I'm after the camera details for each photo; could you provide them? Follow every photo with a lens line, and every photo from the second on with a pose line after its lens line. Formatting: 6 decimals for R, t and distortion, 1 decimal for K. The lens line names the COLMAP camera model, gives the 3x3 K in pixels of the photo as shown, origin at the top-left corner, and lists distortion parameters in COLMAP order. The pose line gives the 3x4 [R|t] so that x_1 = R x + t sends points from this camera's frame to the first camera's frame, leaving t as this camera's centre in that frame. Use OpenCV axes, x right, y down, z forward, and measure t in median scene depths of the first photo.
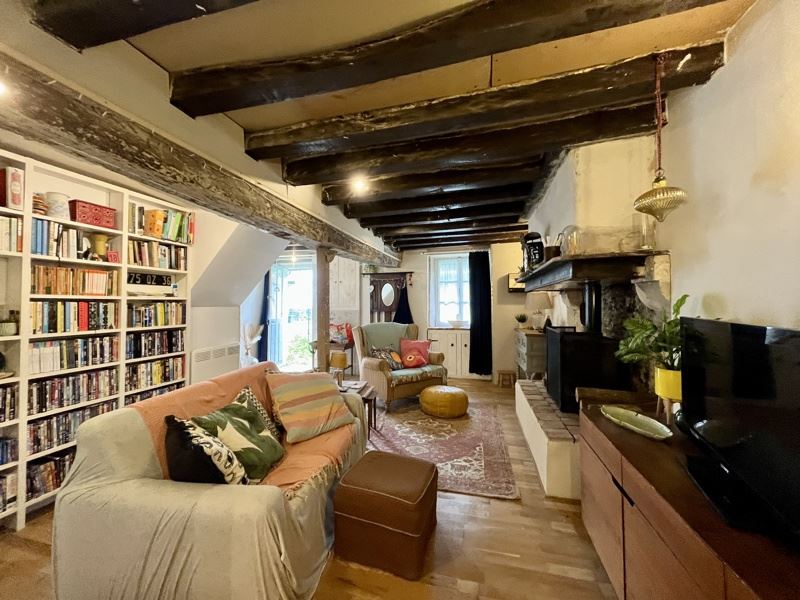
lens RADIAL K [[319.6, 0, 398.0], [0, 319.6, 298.7], [0, 0, 1]] dist [-0.001579, -0.000138]
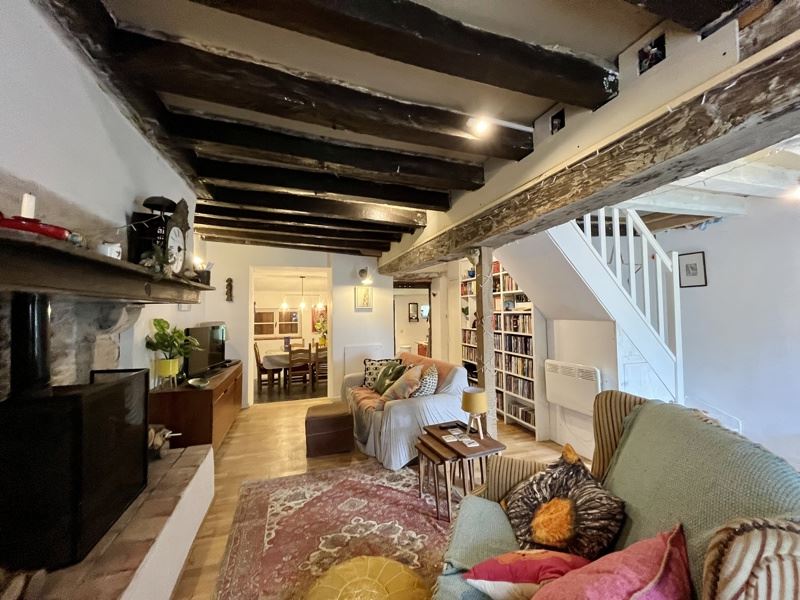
lens RADIAL K [[319.6, 0, 399.8], [0, 319.6, 302.2], [0, 0, 1]] dist [-0.001579, -0.000138]
pose [[-0.845300, 0.001100, -0.534290, 0.407148], [0.028958, 0.998622, -0.043758, 0.001094], [0.533506, -0.052460, -0.844168, 1.853845]]
